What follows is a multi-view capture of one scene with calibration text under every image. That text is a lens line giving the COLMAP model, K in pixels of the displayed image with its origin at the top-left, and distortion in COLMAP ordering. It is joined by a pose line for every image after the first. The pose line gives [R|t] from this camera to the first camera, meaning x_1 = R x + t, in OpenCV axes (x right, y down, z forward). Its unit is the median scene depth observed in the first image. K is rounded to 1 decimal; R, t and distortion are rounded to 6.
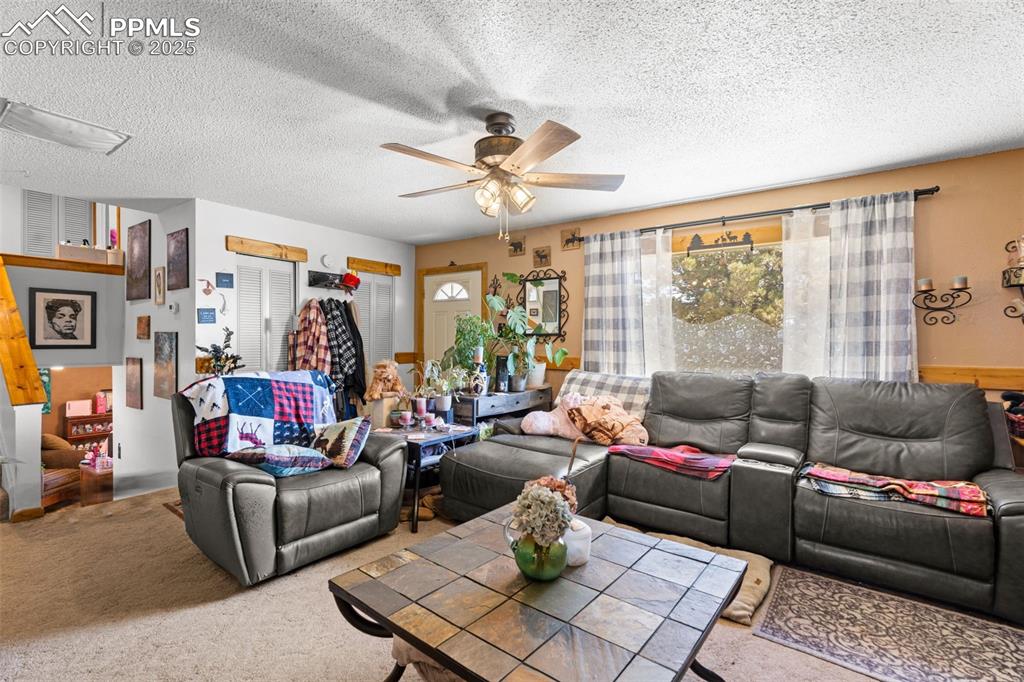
lens RADIAL K [[461.7, 0, 513.3], [0, 461.7, 339.8], [0, 0, 1]] dist [0.011356, 0.000074]
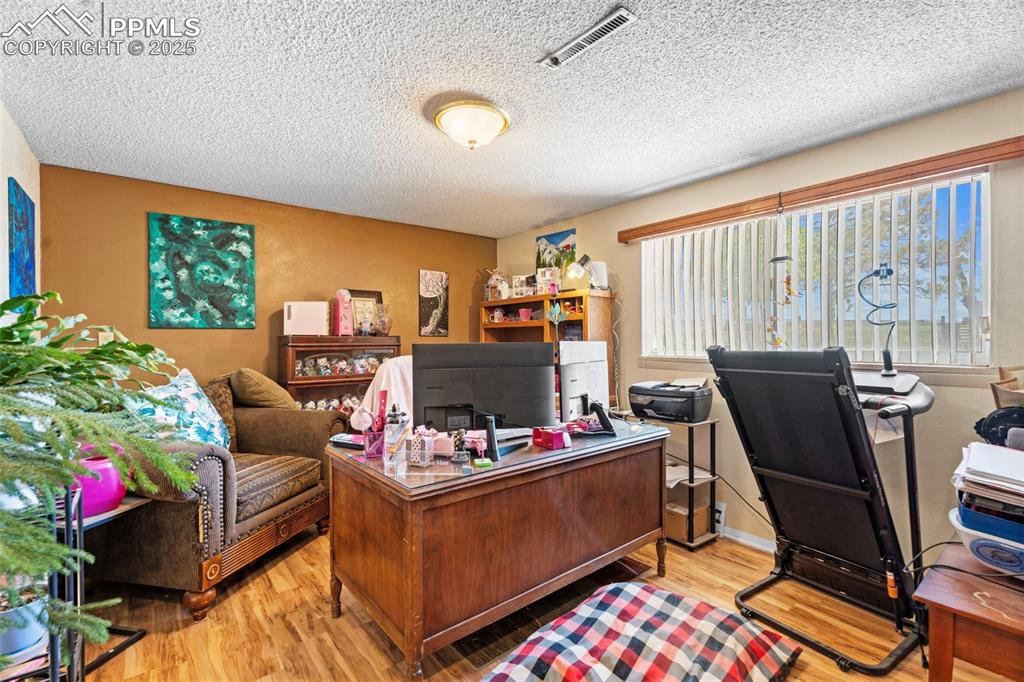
lens RADIAL K [[461.7, 0, 511.6], [0, 461.7, 341.6], [0, 0, 1]] dist [0.011356, 0.000074]
pose [[0.959284, -0.010249, -0.282259, -0.624759], [0.009959, 0.999947, -0.002464, 0.172066], [0.282269, -0.000447, 0.959335, 0.637994]]
